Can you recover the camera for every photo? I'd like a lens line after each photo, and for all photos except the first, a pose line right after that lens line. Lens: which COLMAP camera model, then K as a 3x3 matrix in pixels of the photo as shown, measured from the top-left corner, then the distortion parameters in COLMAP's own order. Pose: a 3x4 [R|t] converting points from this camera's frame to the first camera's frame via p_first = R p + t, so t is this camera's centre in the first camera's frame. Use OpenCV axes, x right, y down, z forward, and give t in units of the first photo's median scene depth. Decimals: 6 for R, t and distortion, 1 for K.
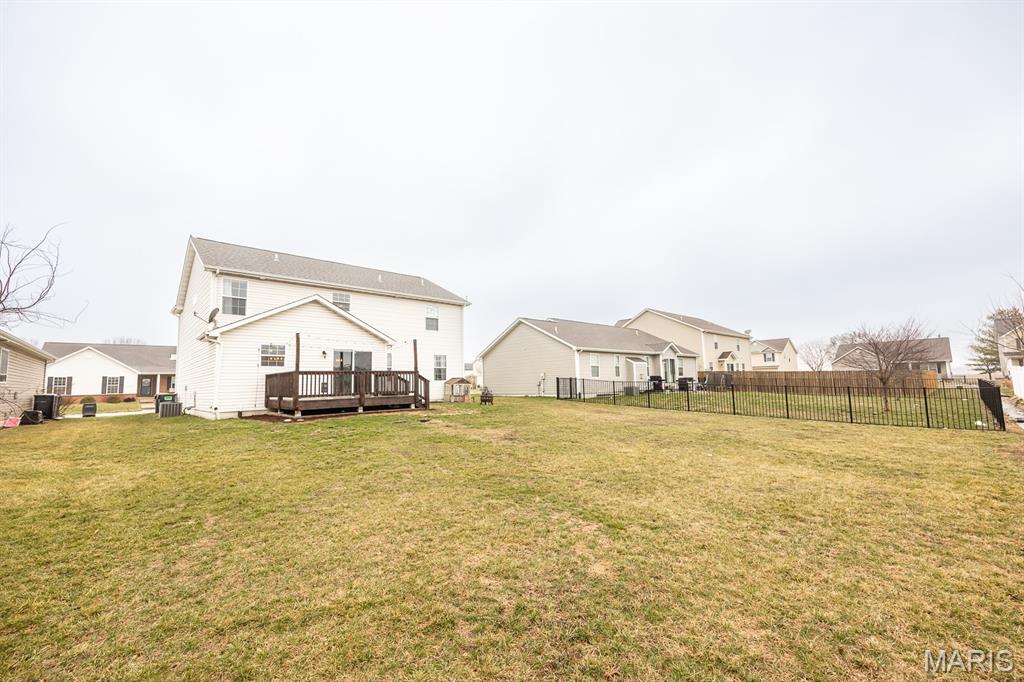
lens RADIAL K [[403.6, 0, 511.9], [0, 403.6, 343.3], [0, 0, 1]] dist [-0.002369, -0.000739]
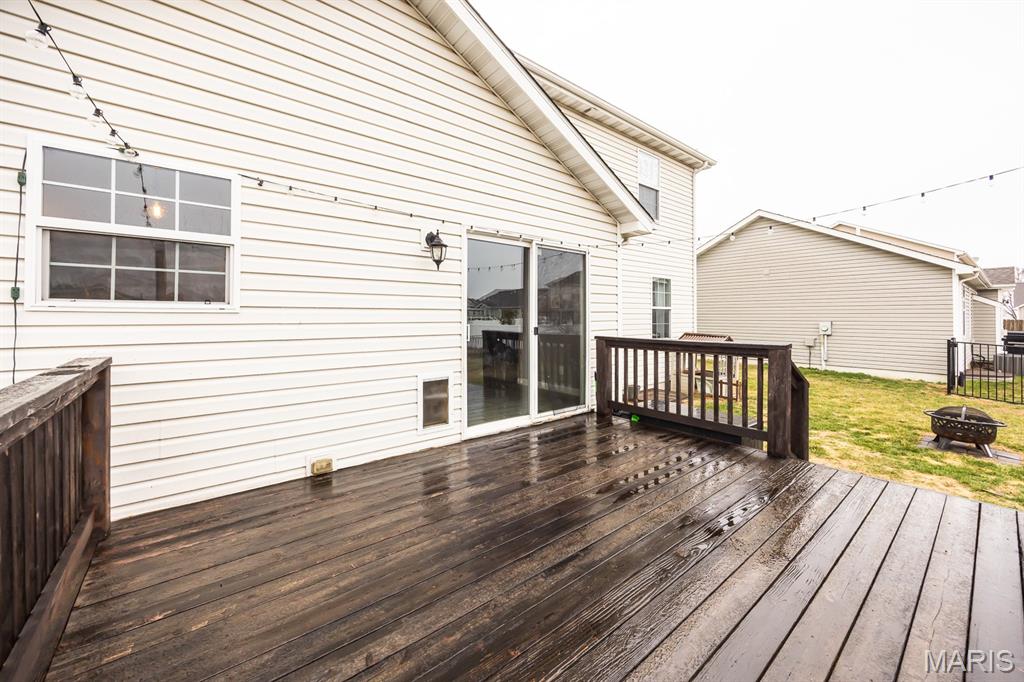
lens RADIAL K [[403.6, 0, 528.4], [0, 403.6, 316.0], [0, 0, 1]] dist [-0.002369, -0.000739]
pose [[0.998370, 0.020884, -0.053114, -0.401660], [-0.015836, 0.995470, 0.093749, 0.041814], [0.054832, -0.092756, 0.994178, 0.783837]]
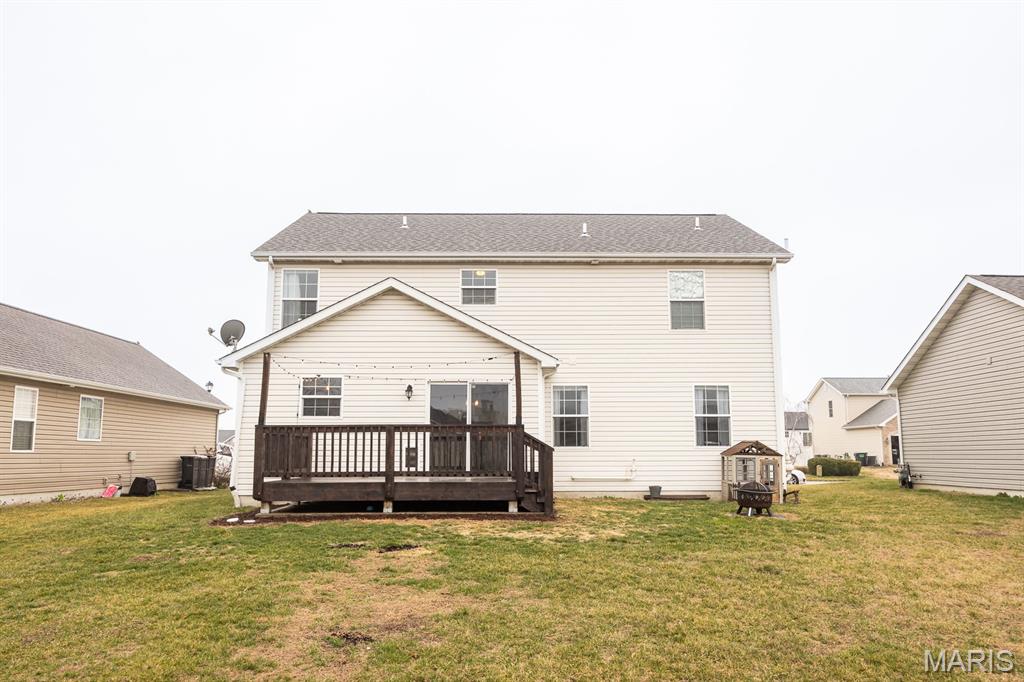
lens RADIAL K [[794.8, 0, 525.5], [0, 794.8, 309.9], [0, 0, 1]] dist [0.009841, 0.001425]
pose [[0.751033, -0.094582, -0.653456, 0.311749], [0.047092, 0.994840, -0.089870, 0.021259], [0.658583, 0.036723, 0.751611, 0.333253]]
